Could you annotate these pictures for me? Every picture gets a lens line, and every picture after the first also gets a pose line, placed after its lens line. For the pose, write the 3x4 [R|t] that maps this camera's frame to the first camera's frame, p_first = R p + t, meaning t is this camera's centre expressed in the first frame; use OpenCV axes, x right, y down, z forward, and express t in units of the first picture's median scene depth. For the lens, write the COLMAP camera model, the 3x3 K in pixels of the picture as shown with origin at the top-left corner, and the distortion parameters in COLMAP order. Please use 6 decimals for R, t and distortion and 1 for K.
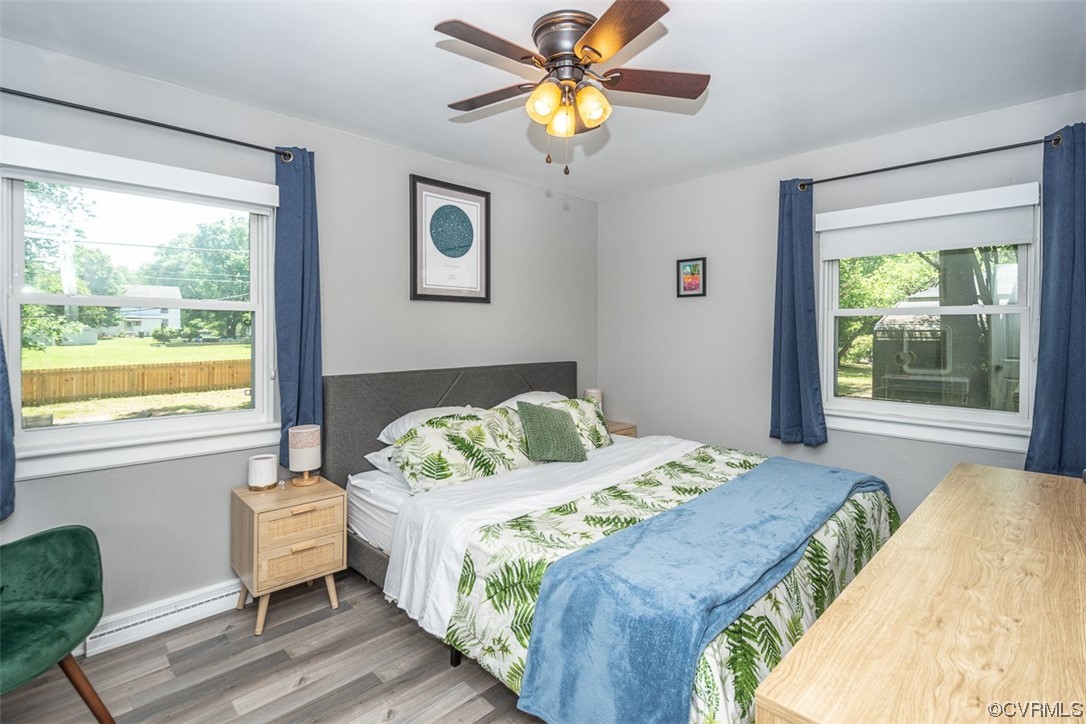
lens RADIAL K [[532.1, 0, 538.5], [0, 532.1, 326.1], [0, 0, 1]] dist [0.001075, -0.000052]
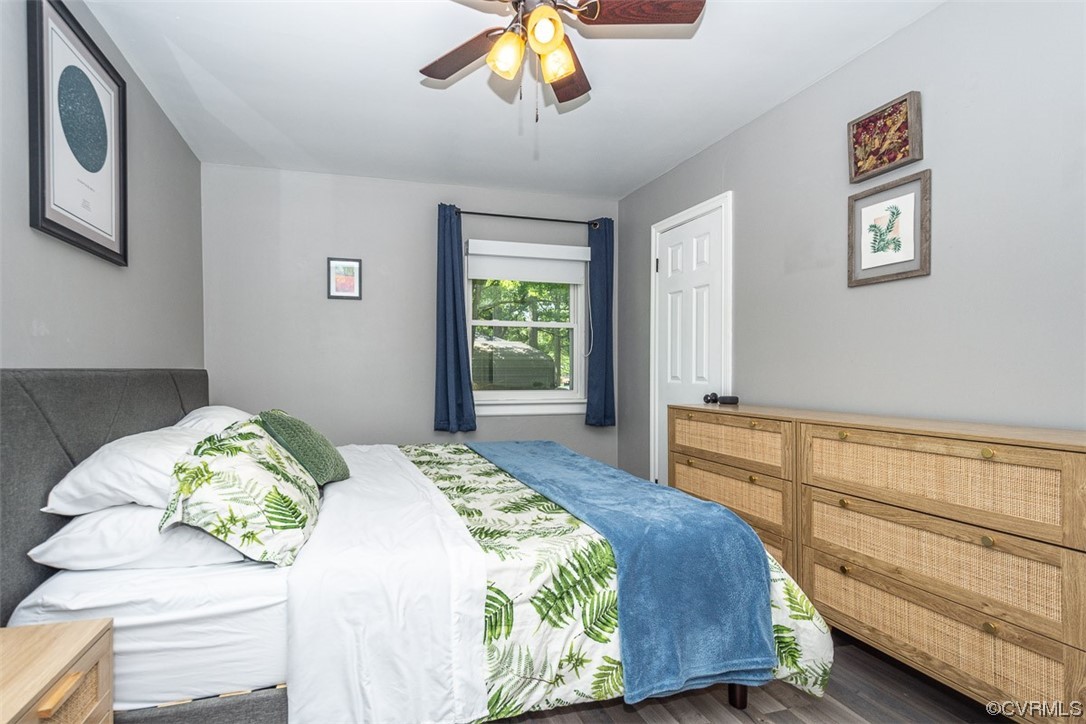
lens RADIAL K [[489.2, 0, 543.0], [0, 489.2, 362.0], [0, 0, 1]] dist [0.011121, -0.014568]
pose [[0.471808, -0.000435, 0.881701, -0.695638], [-0.002764, 0.999994, 0.001973, 0.122588], [-0.881697, -0.003367, 0.471805, 0.625977]]
